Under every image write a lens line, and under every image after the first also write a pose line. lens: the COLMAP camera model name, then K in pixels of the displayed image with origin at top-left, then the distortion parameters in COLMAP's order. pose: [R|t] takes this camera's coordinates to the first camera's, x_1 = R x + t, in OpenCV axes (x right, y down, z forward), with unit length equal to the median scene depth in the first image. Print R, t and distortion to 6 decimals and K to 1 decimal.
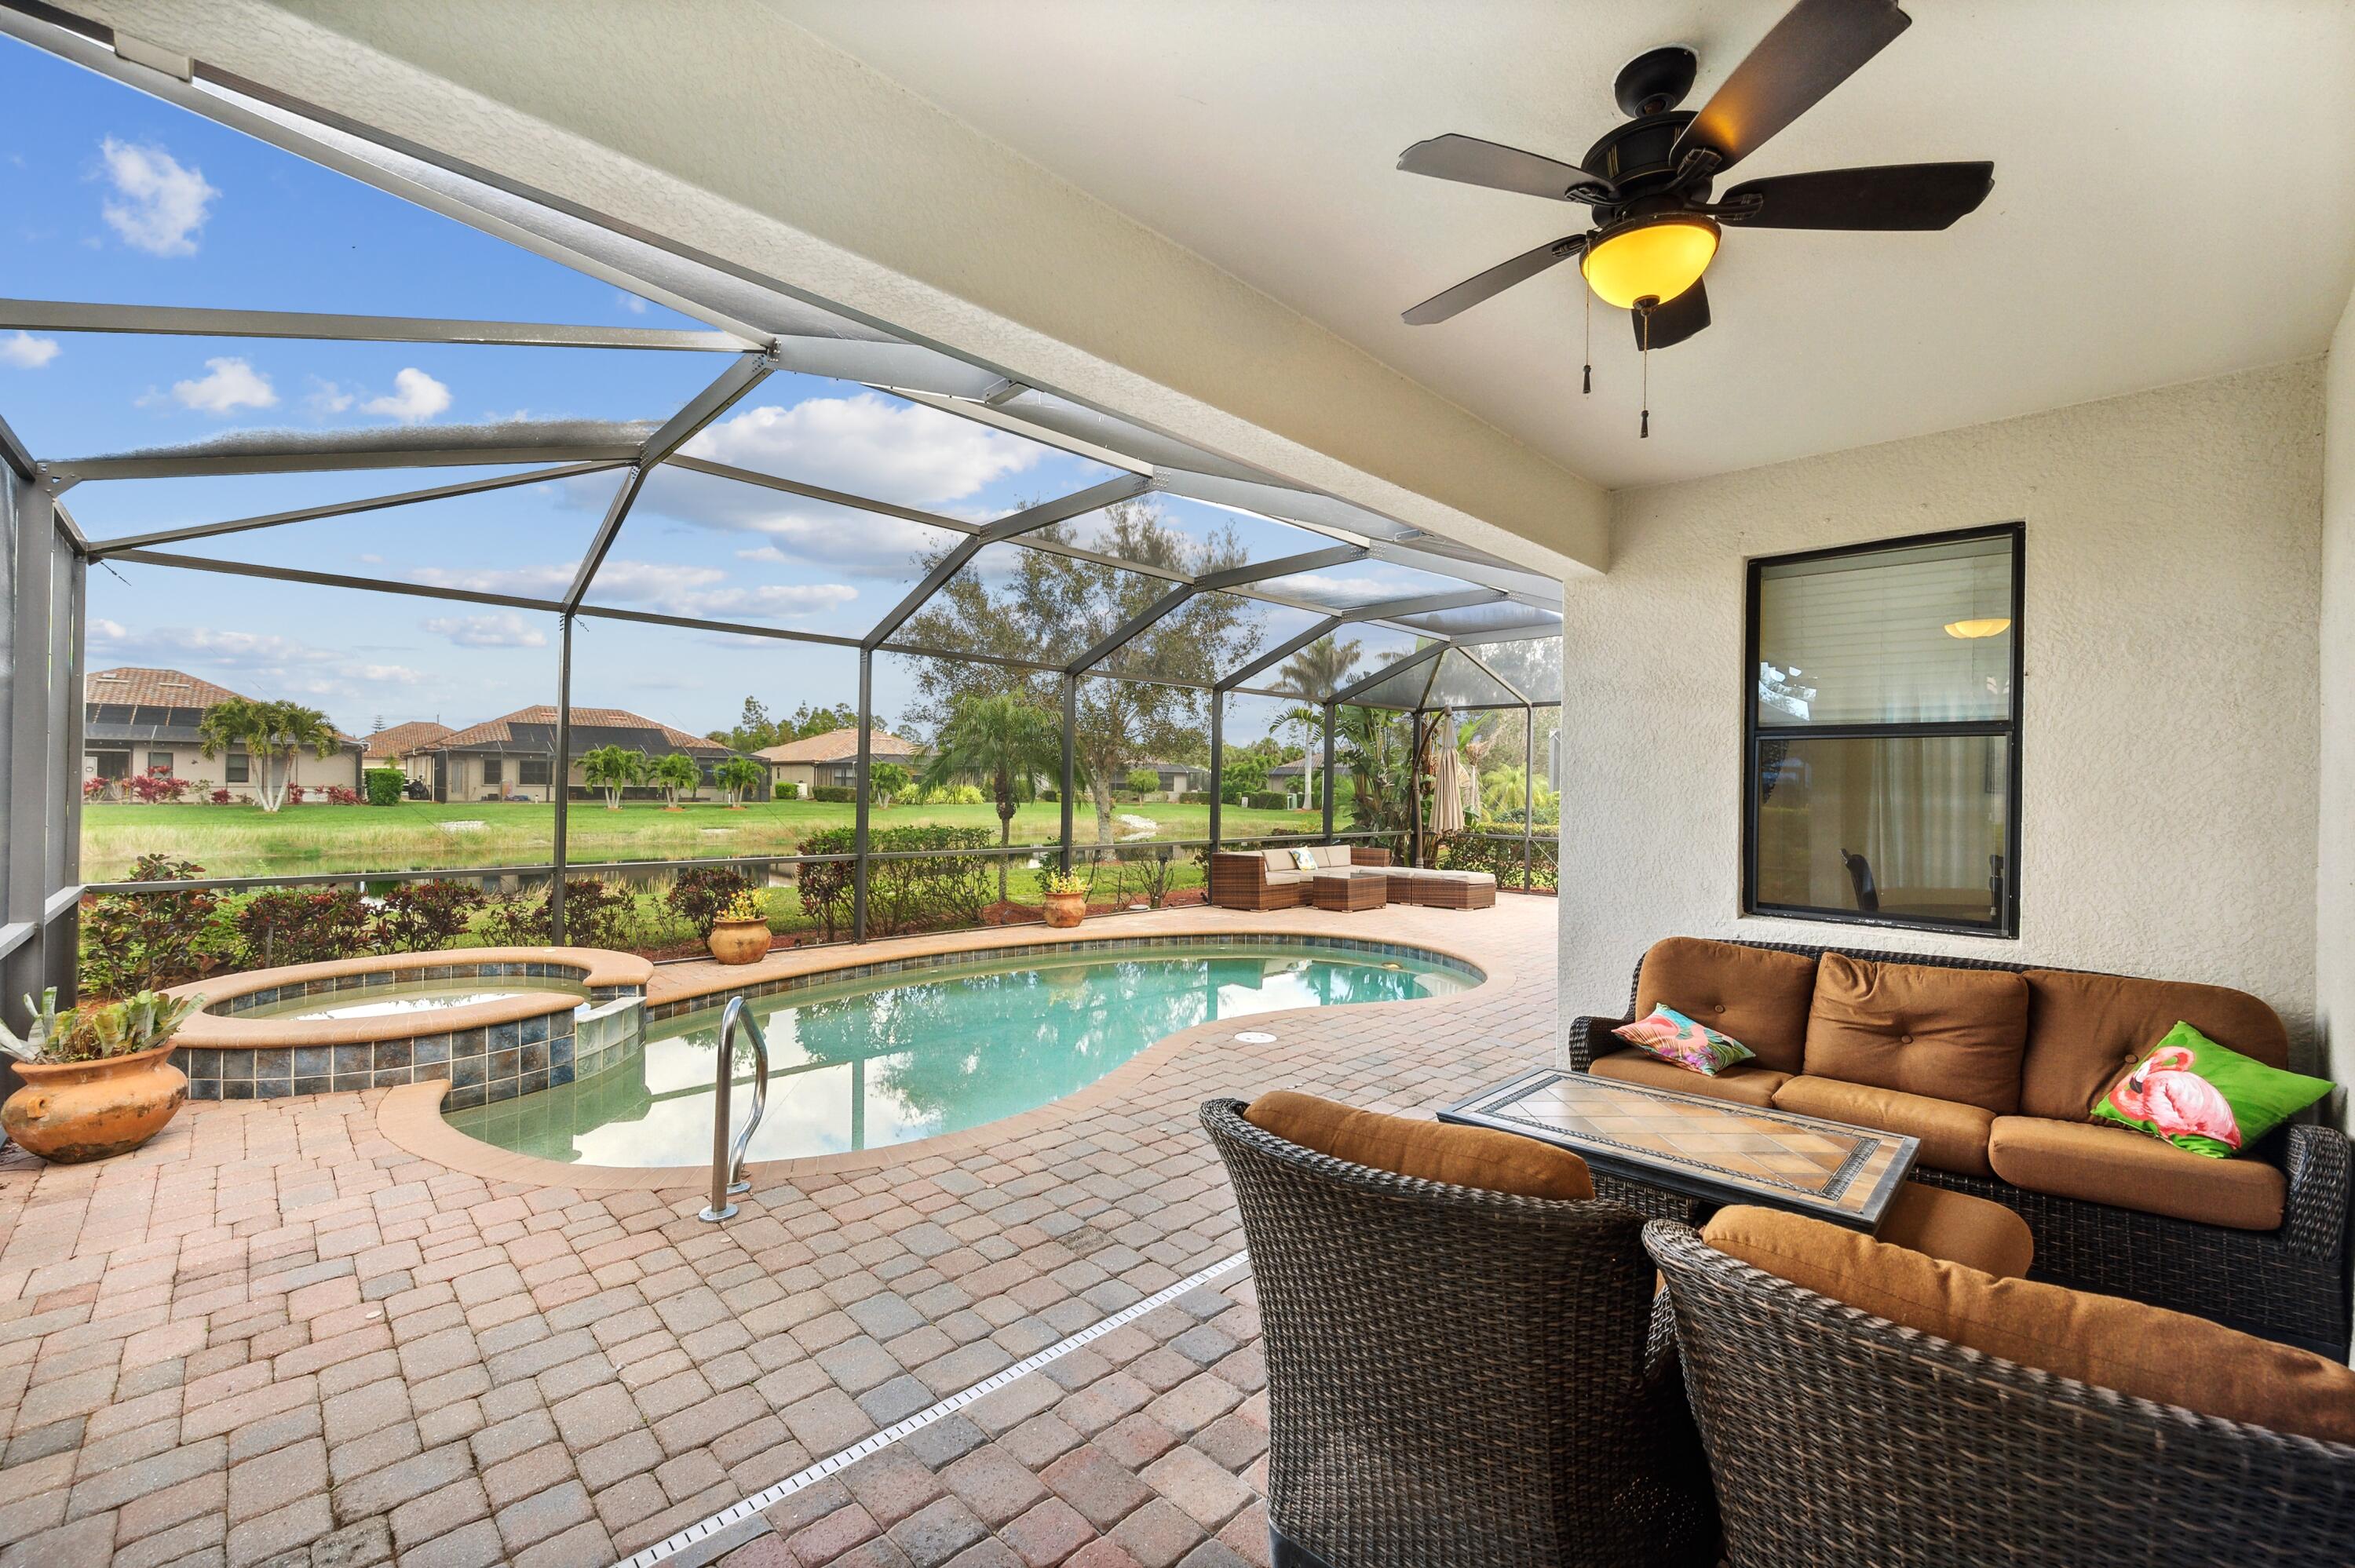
lens RADIAL K [[952.2, 0, 1175.8], [0, 952.2, 784.6], [0, 0, 1]] dist [0.000797, -0.000009]
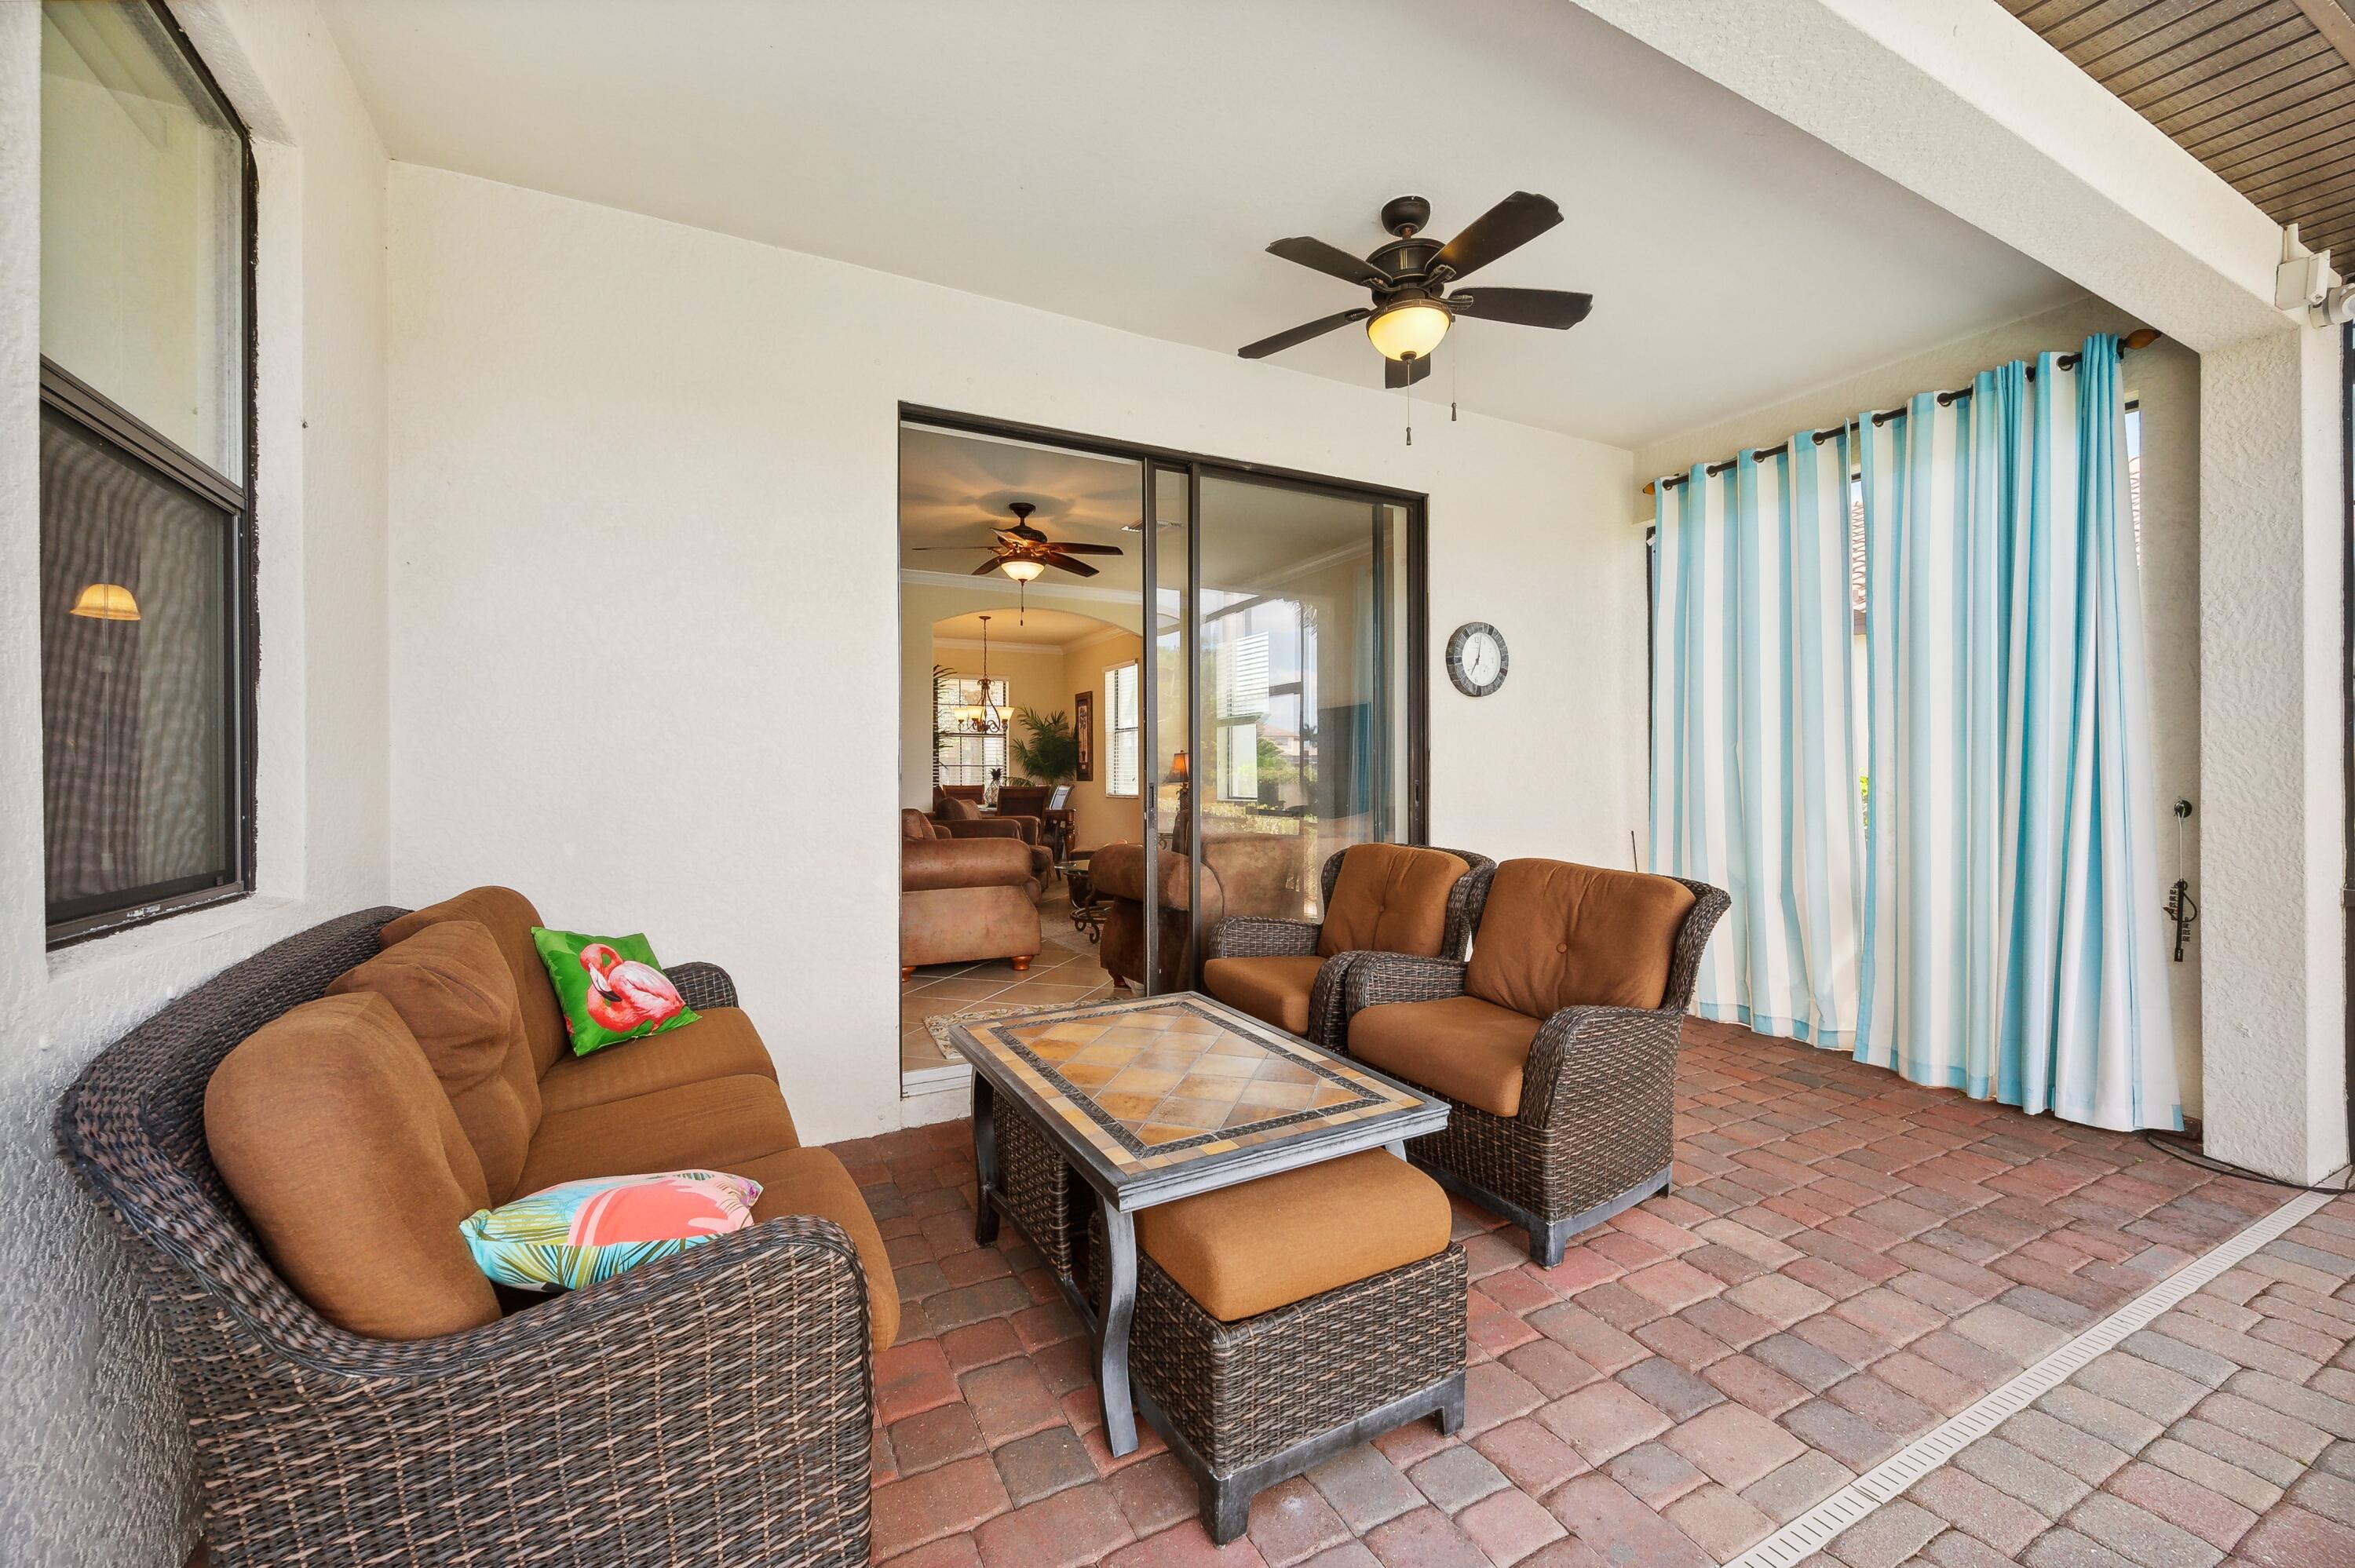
lens RADIAL K [[952.2, 0, 1175.8], [0, 952.2, 784.6], [0, 0, 1]] dist [0.000797, -0.000009]
pose [[-0.960160, -0.010886, 0.279240, 0.076762], [-0.009219, 0.999931, 0.007283, 0.031434], [-0.279300, 0.004418, -0.960194, 0.471730]]
